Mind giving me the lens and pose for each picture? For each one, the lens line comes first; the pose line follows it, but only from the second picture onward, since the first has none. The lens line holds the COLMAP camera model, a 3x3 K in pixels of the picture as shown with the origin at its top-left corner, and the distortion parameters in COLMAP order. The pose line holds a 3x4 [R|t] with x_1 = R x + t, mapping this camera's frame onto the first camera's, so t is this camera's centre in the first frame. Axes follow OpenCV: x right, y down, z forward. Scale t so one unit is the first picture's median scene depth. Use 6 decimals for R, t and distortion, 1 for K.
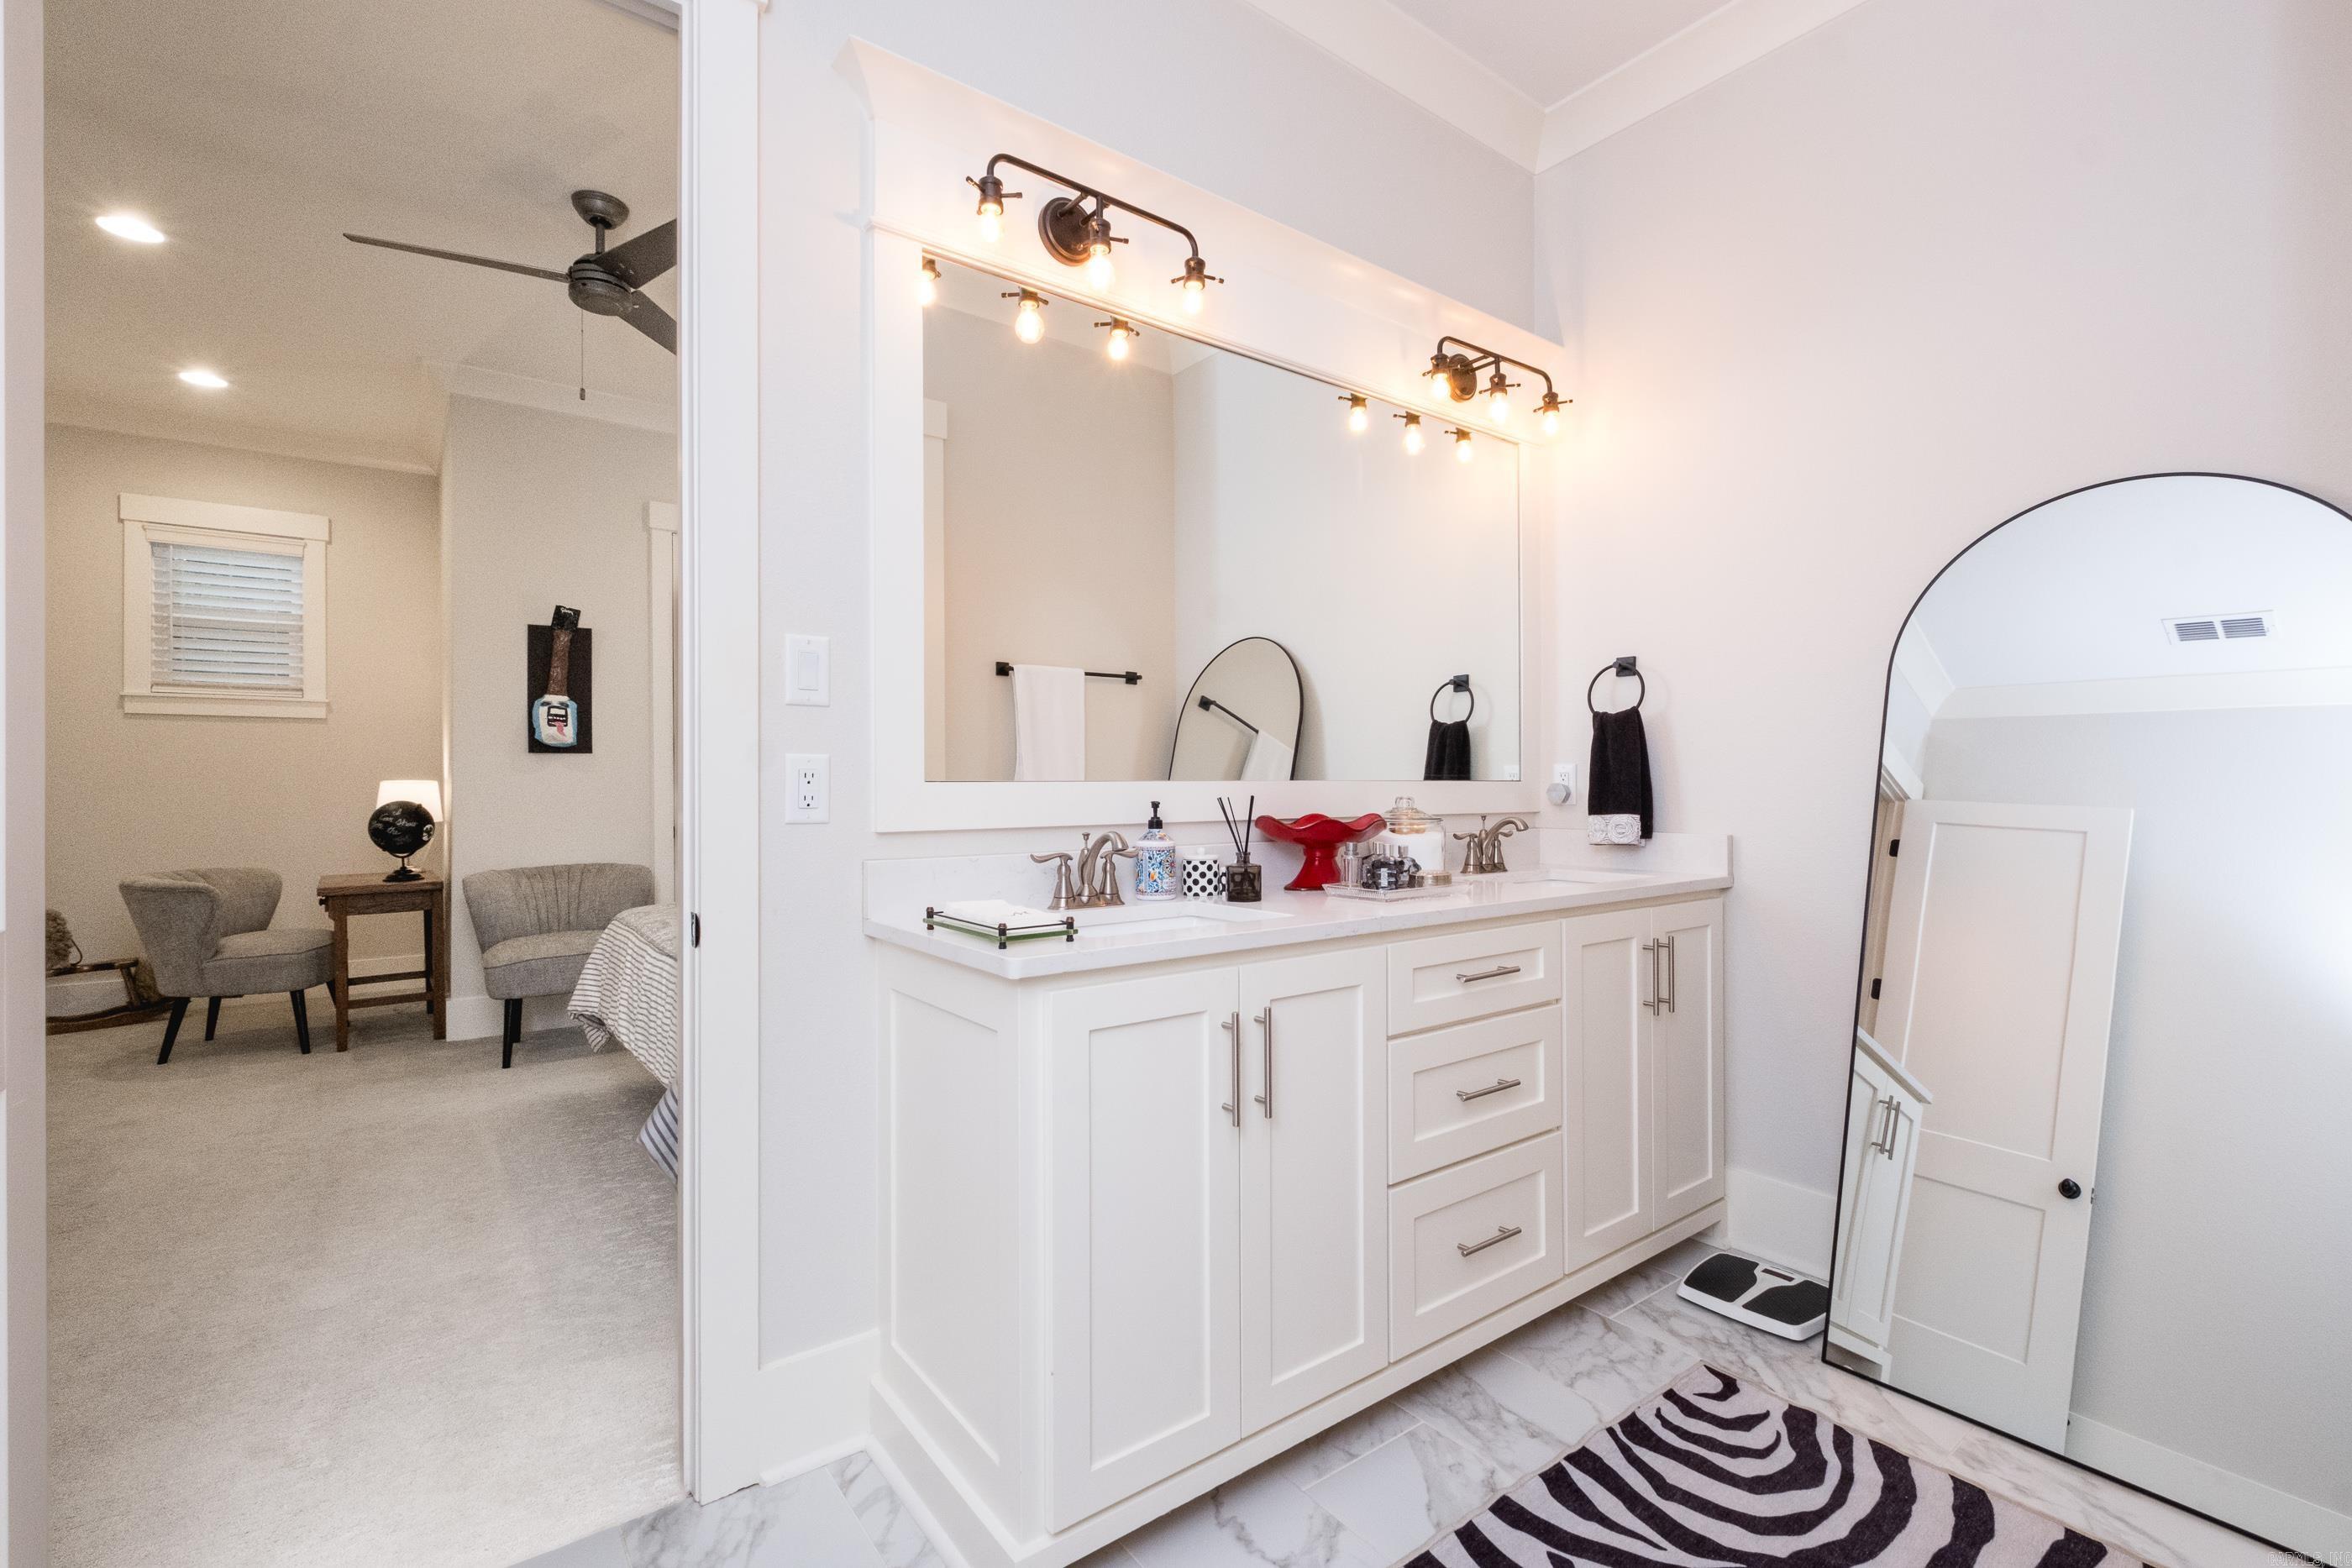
lens RADIAL K [[1017.1, 0, 1223.1], [0, 1017.1, 783.8], [0, 0, 1]] dist [0.007820, -0.004830]
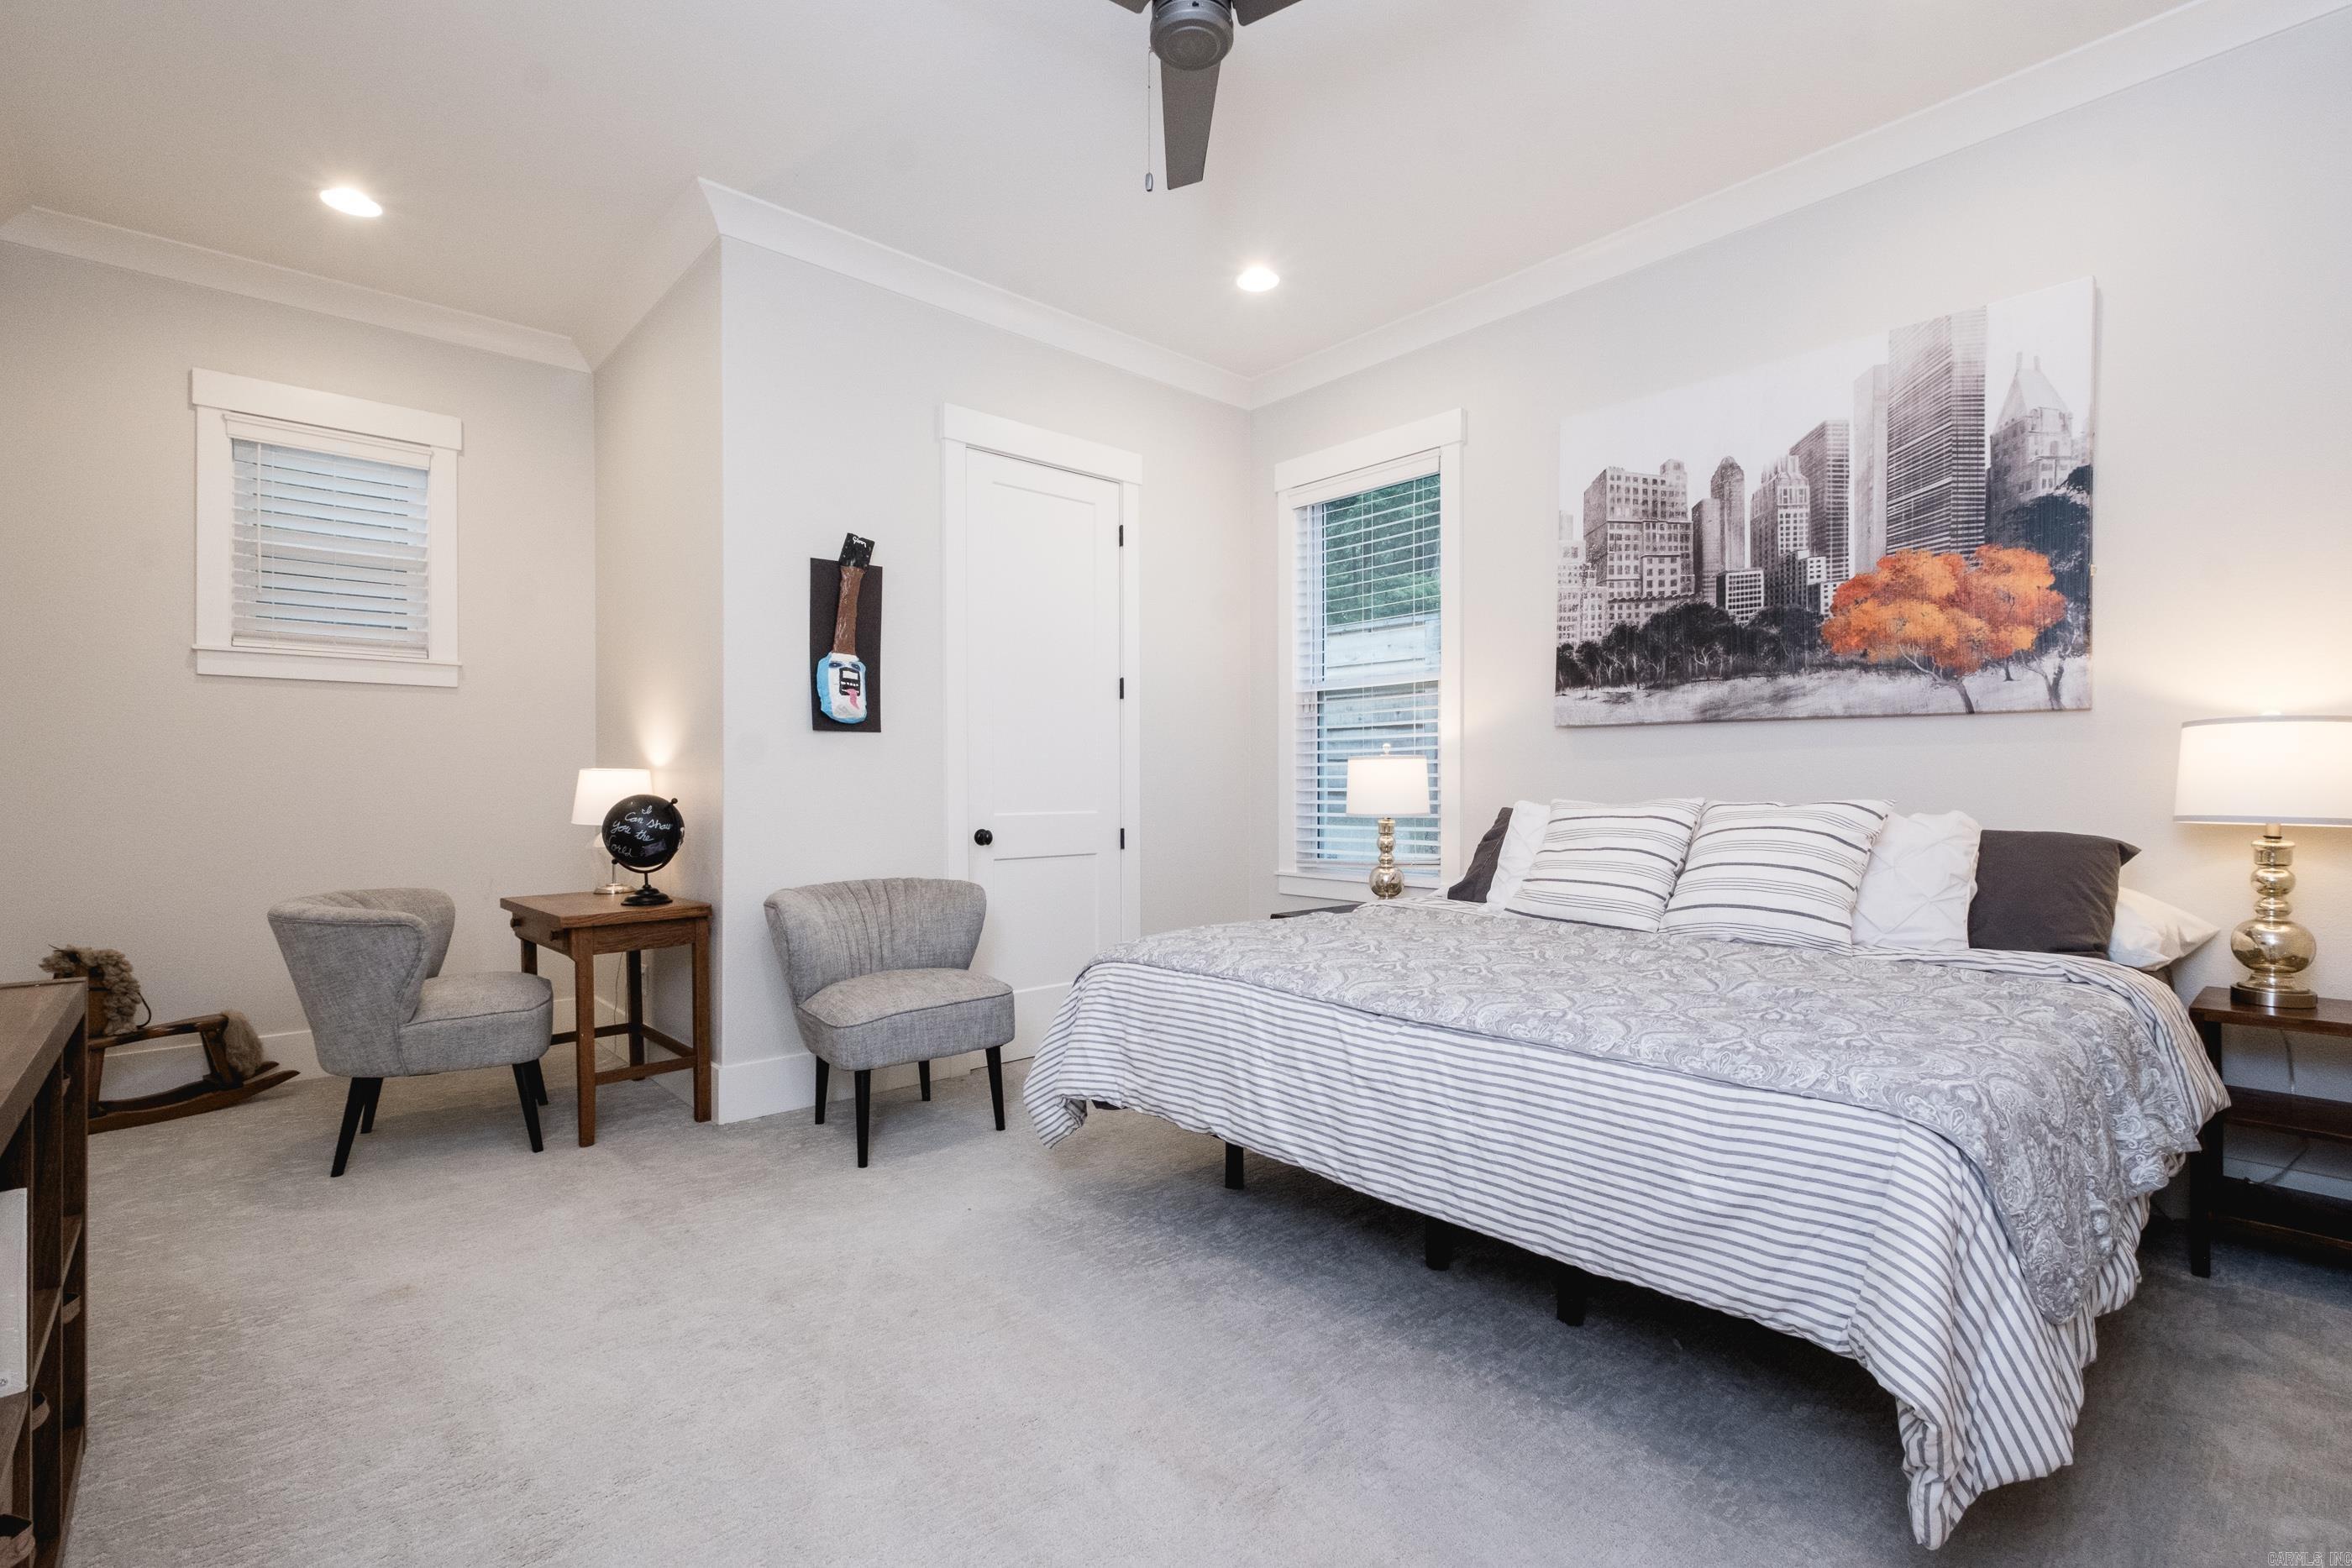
lens RADIAL K [[1017.1, 0, 1173.9], [0, 1017.1, 787.1], [0, 0, 1]] dist [0.007820, -0.004830]
pose [[0.996359, 0.000321, 0.085251, -0.479211], [-0.000434, 0.999999, 0.001307, 0.009996], [-0.085250, -0.001339, 0.996359, 0.236402]]
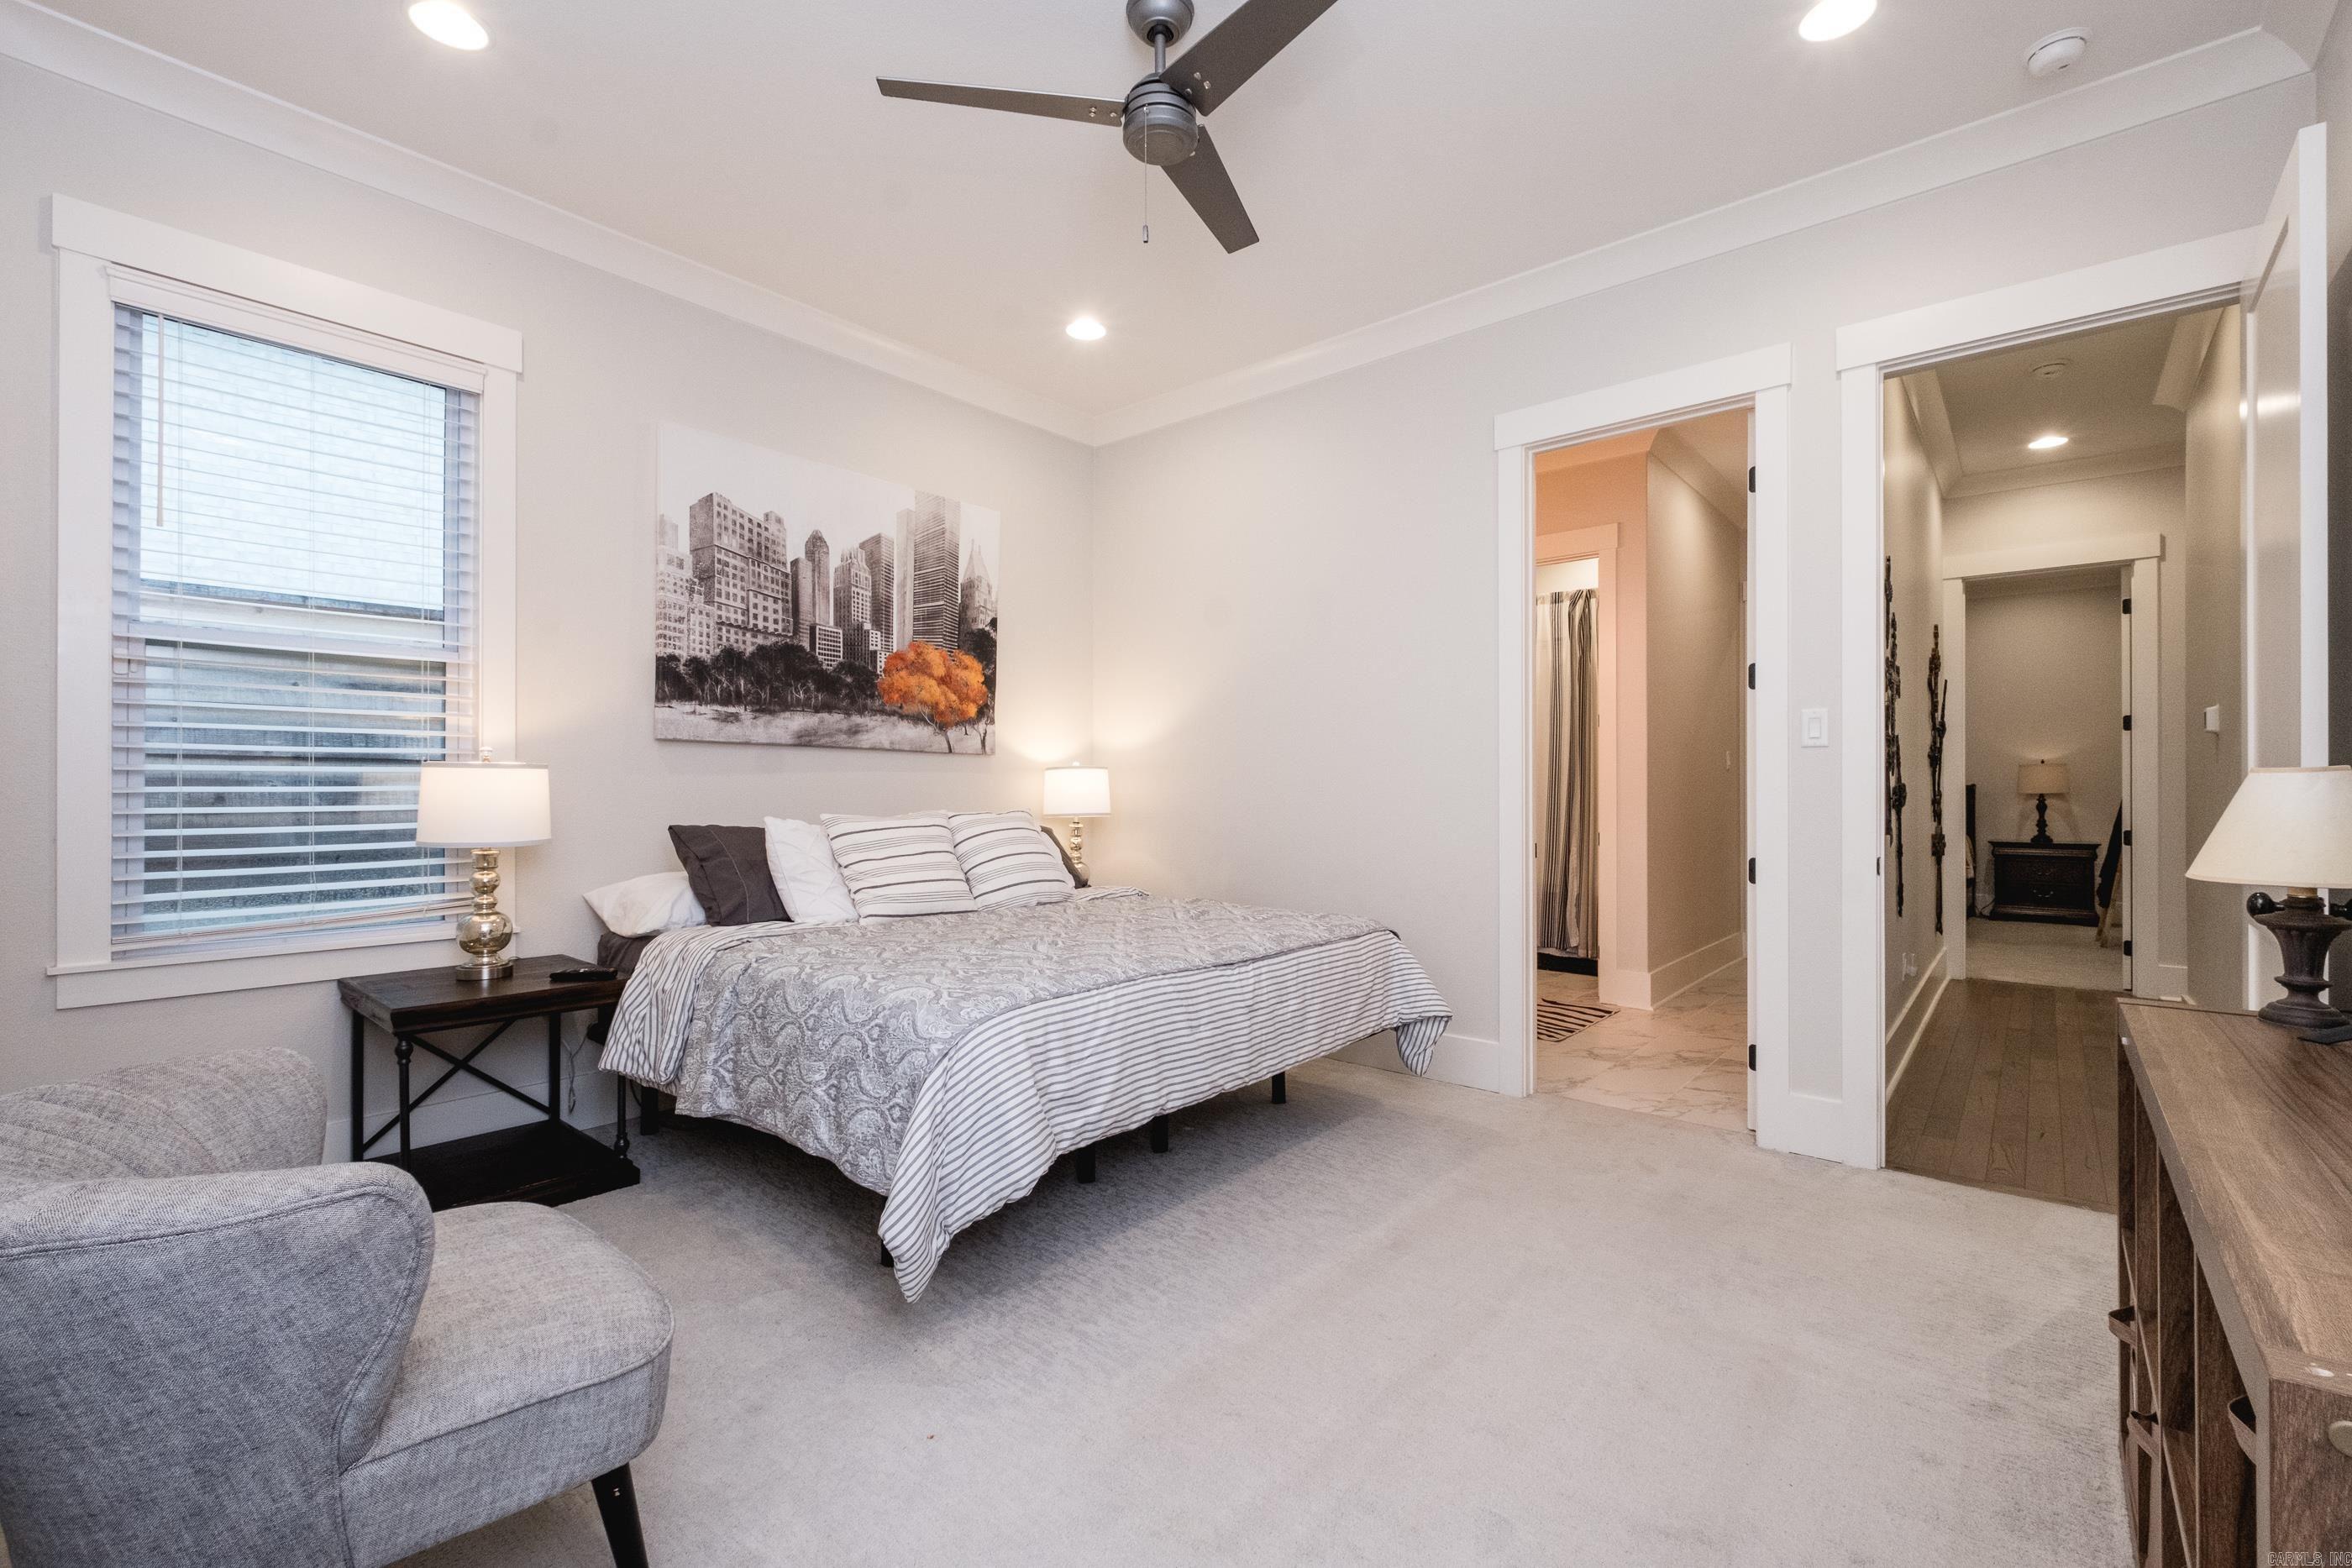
lens RADIAL K [[1017.1, 0, 1166.3], [0, 1017.1, 782.0], [0, 0, 1]] dist [0.007820, -0.004830]
pose [[-0.193203, 0.020588, 0.980943, -0.691452], [0.011178, 0.999761, -0.018781, 0.011788], [-0.981095, 0.007336, -0.193387, 0.494408]]
